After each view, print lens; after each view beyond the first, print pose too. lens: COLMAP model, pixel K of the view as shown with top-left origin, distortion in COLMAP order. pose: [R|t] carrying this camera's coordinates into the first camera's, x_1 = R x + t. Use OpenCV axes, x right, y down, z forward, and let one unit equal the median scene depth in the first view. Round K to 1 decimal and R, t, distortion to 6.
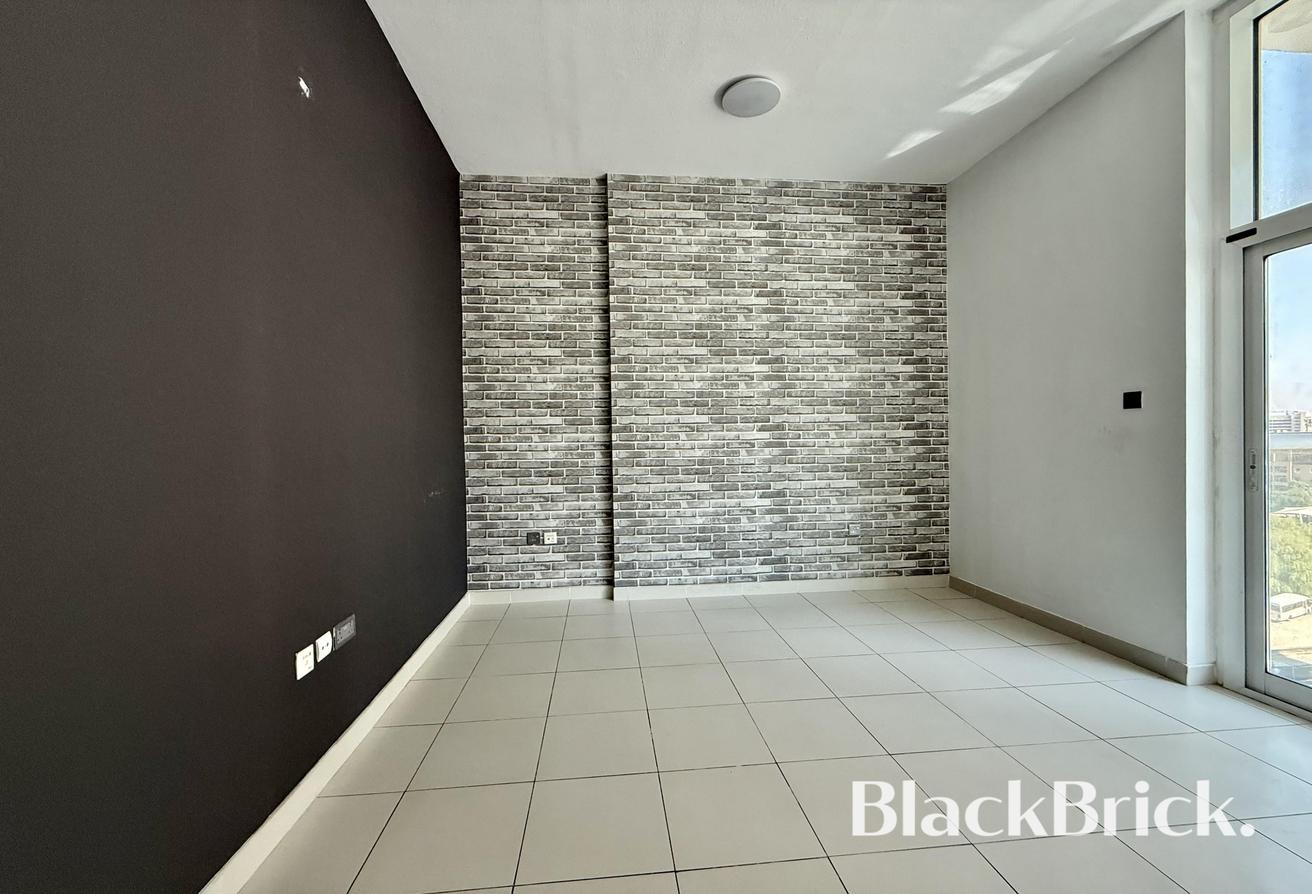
lens RADIAL K [[520.3, 0, 651.9], [0, 520.3, 445.9], [0, 0, 1]] dist [-0.004986, 0.000456]
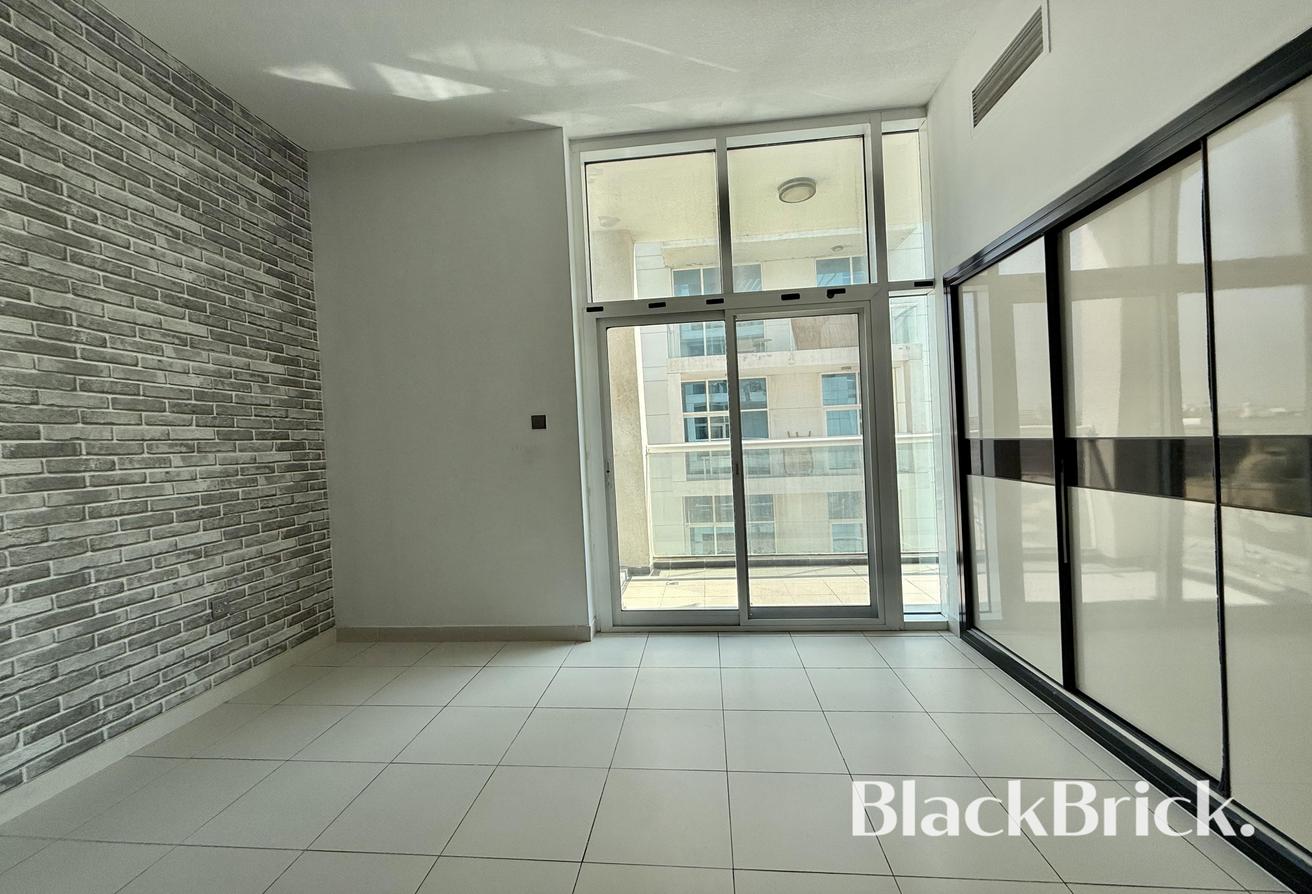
lens RADIAL K [[520.3, 0, 650.8], [0, 520.3, 445.4], [0, 0, 1]] dist [-0.004986, 0.000456]
pose [[0.195799, -0.001951, 0.980642, -0.133905], [0.046832, 0.998876, -0.007363, -0.008977], [-0.979525, 0.047367, 0.195670, 0.340861]]
